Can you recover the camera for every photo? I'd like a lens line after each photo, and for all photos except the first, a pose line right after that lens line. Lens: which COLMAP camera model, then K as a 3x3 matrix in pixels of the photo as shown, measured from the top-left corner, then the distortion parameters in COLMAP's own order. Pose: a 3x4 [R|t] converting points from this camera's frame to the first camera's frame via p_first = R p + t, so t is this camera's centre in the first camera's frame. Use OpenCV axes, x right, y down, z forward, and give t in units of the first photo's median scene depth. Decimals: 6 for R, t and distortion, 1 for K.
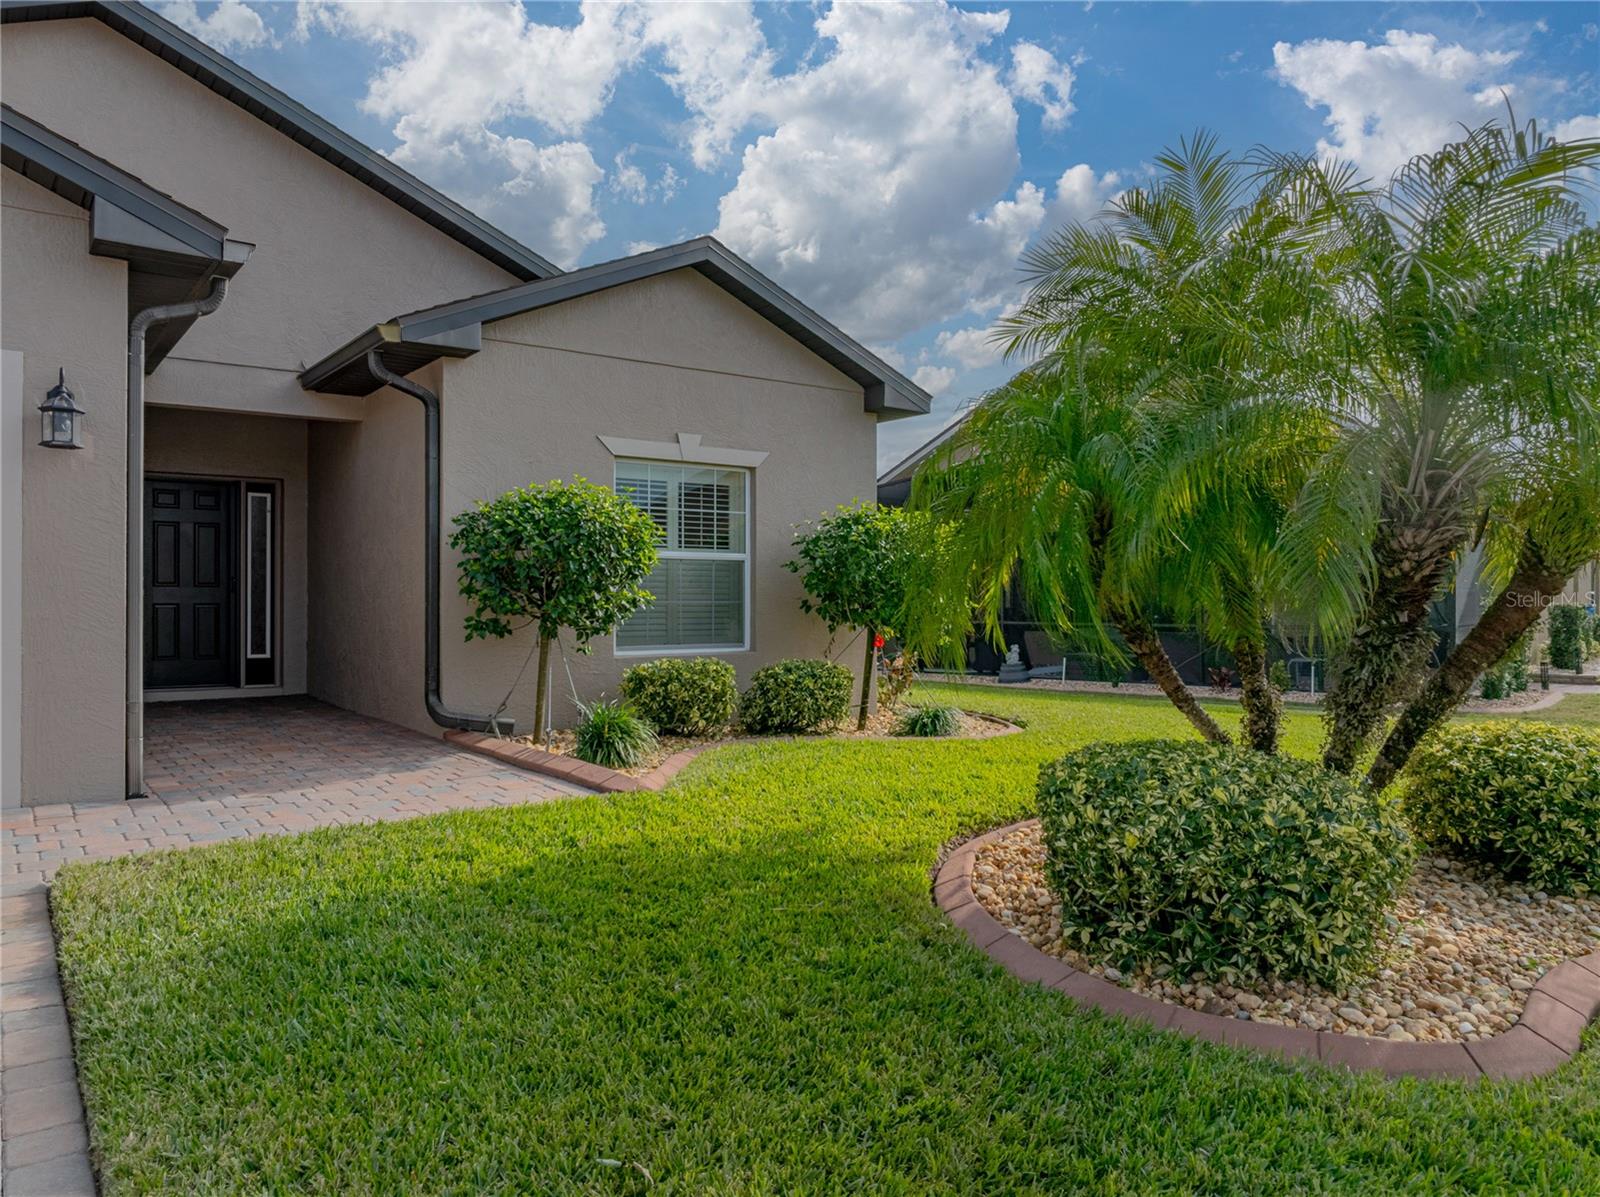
lens RADIAL K [[1123.2, 0, 794.5], [0, 1123.2, 595.0], [0, 0, 1]] dist [-0.028692, 0.007331]
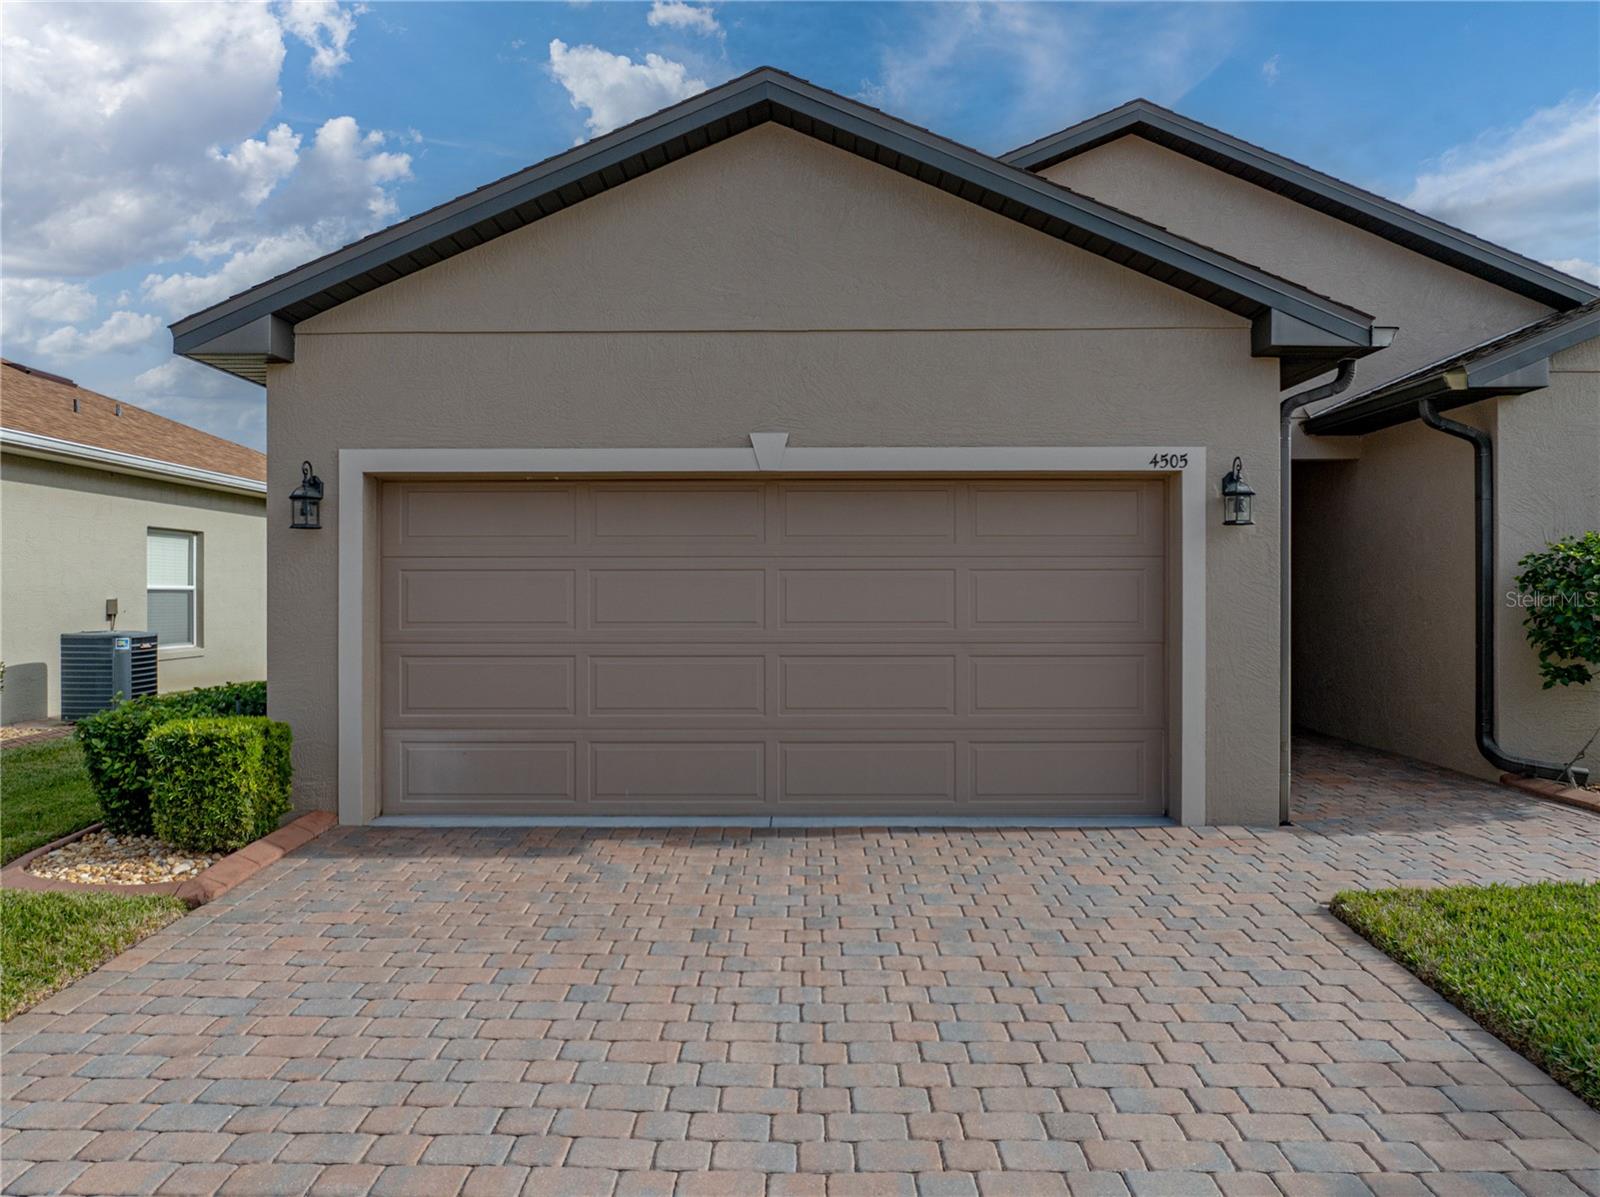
lens RADIAL K [[1123.2, 0, 794.5], [0, 1123.2, 595.0], [0, 0, 1]] dist [-0.028692, 0.007331]
pose [[0.797042, -0.005305, -0.603900, -0.225751], [0.006978, 0.999976, 0.000426, -0.043921], [0.603883, -0.004554, 0.797060, -0.165174]]
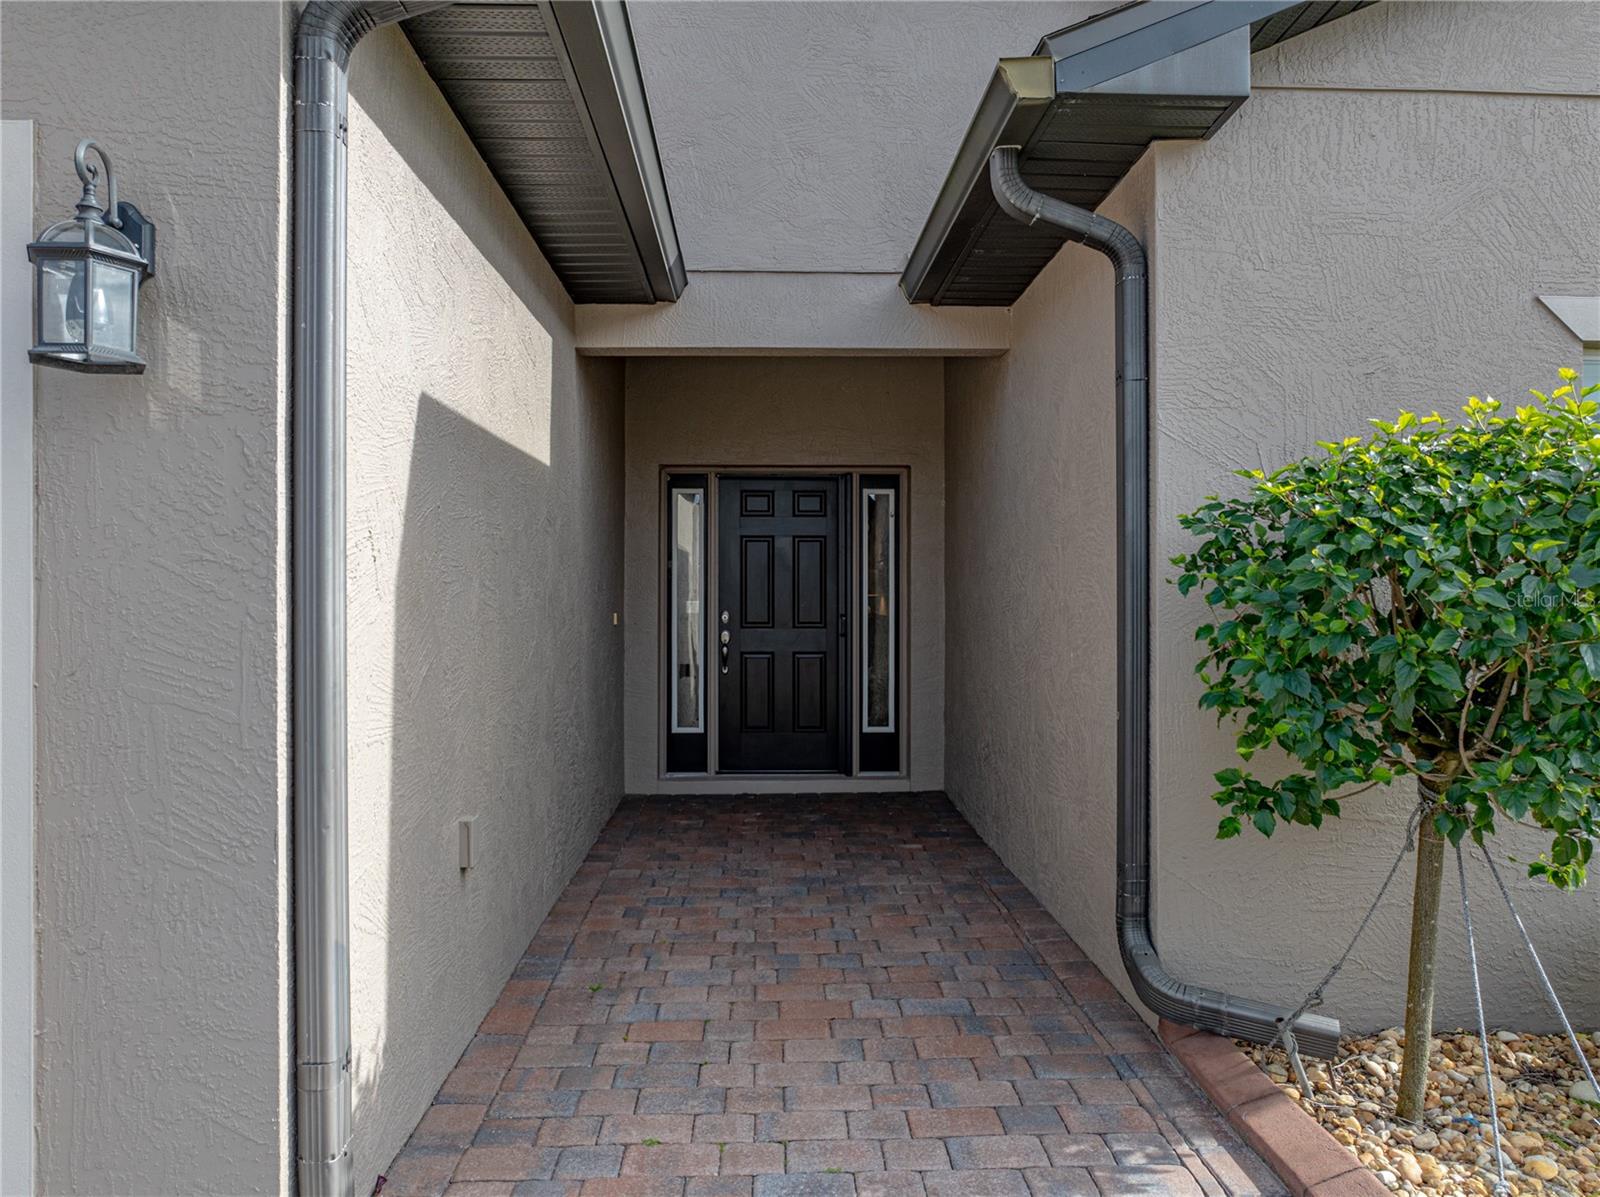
lens RADIAL K [[1143.3, 0, 800.0], [0, 1143.3, 598.5], [0, 0, 1]] dist [-0.006066, -0.002571]
pose [[0.827004, 0.000539, -0.562195, -0.188528], [0.003163, 0.999979, 0.005612, -0.042231], [0.562187, -0.006420, 0.826985, 0.583938]]
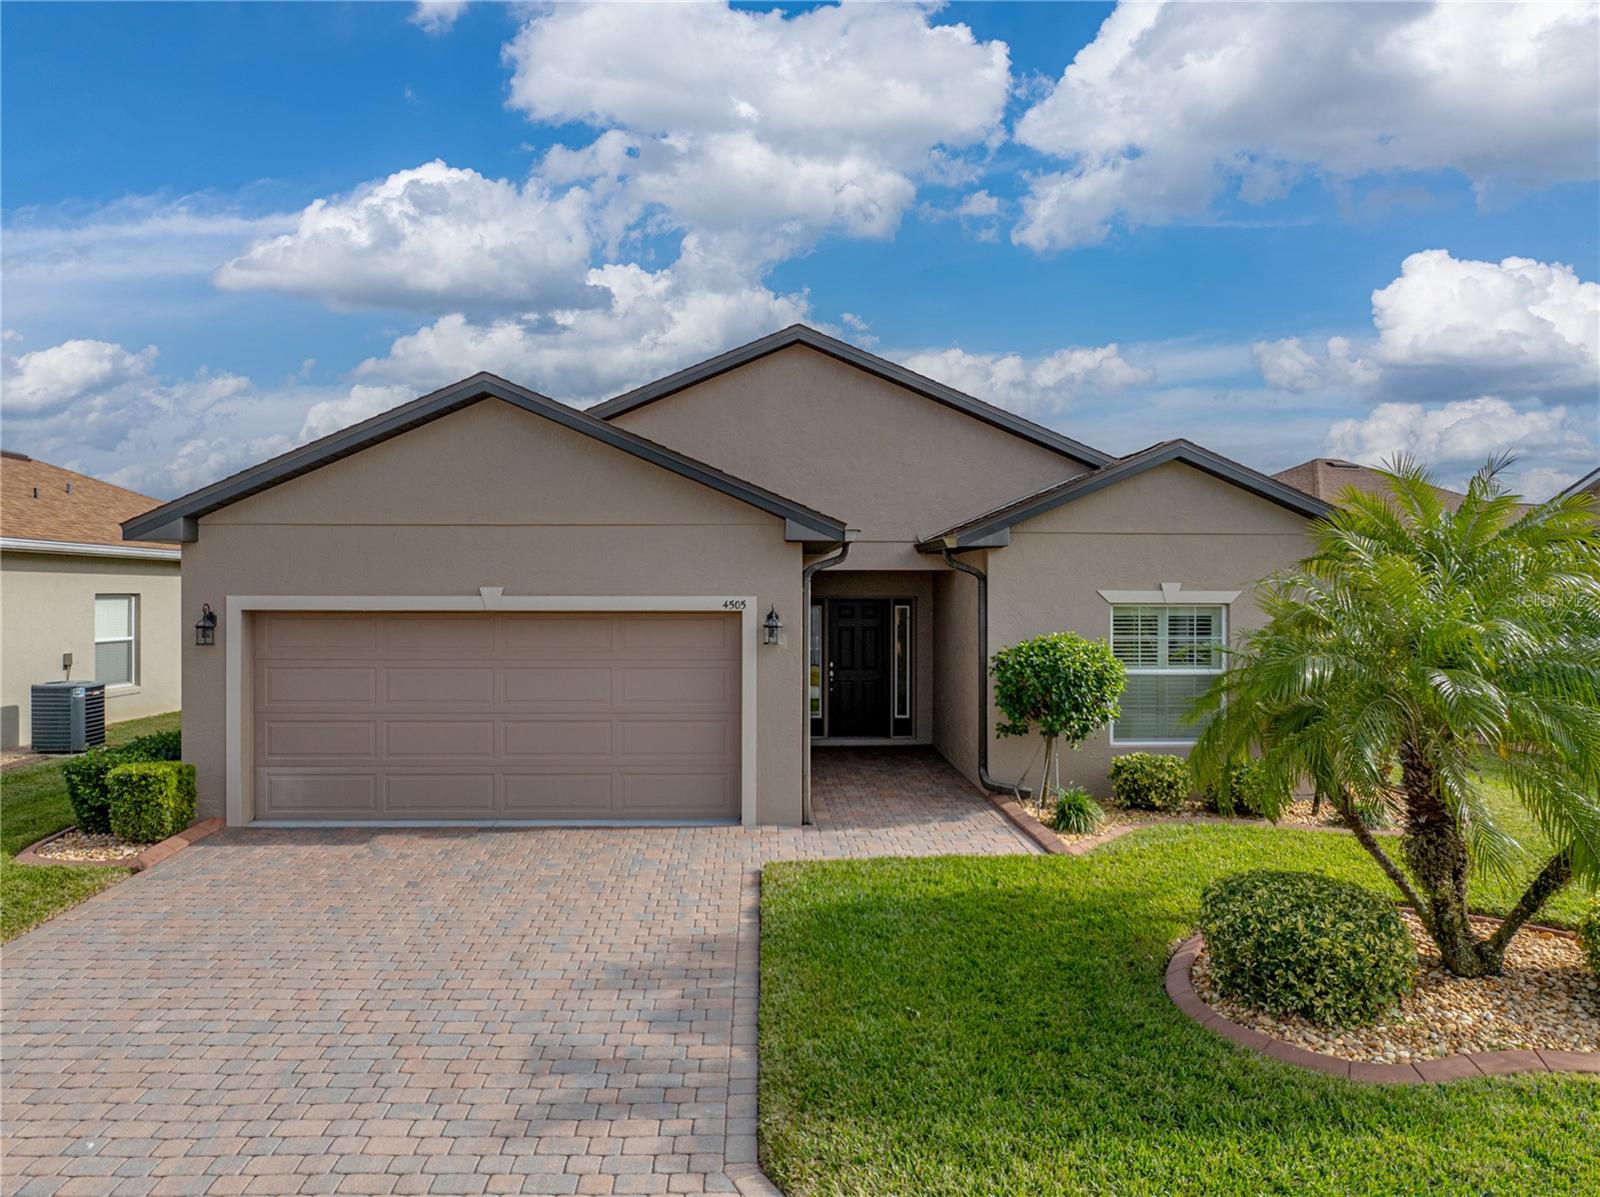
lens RADIAL K [[1123.2, 0, 794.5], [0, 1123.2, 595.0], [0, 0, 1]] dist [-0.028692, 0.007331]
pose [[0.823436, -0.002518, -0.567404, 0.356194], [0.003994, 0.999991, 0.001359, -0.158502], [0.567396, -0.003385, 0.823438, -0.438210]]
